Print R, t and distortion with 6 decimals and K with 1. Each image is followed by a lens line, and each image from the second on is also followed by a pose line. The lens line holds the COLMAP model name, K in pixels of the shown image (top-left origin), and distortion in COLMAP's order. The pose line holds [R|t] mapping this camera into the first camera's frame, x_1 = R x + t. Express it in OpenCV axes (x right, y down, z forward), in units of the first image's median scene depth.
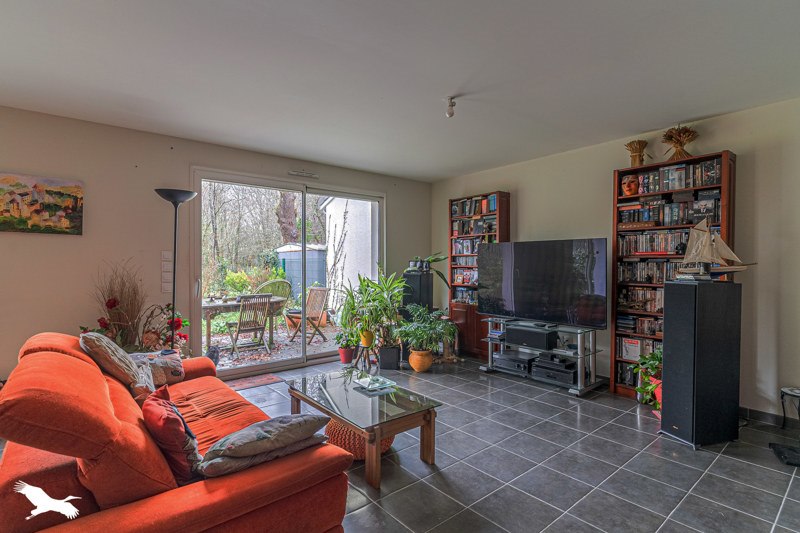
lens RADIAL K [[392.6, 0, 399.2], [0, 392.6, 266.7], [0, 0, 1]] dist [0.002432, -0.000258]
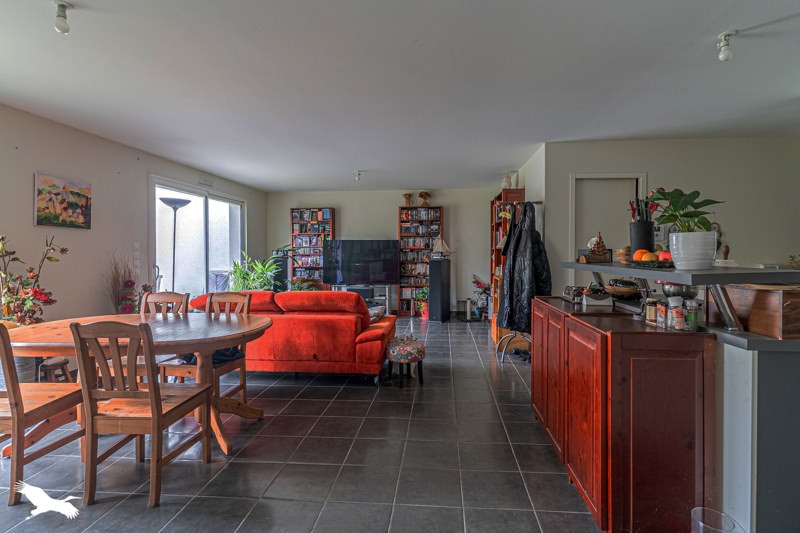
lens RADIAL K [[392.6, 0, 402.9], [0, 392.6, 259.7], [0, 0, 1]] dist [0.002432, -0.000258]
pose [[0.713242, -0.014853, 0.700761, -0.903812], [0.007208, 0.999878, 0.013857, 0.002853], [-0.700881, -0.004832, 0.713262, -0.487679]]
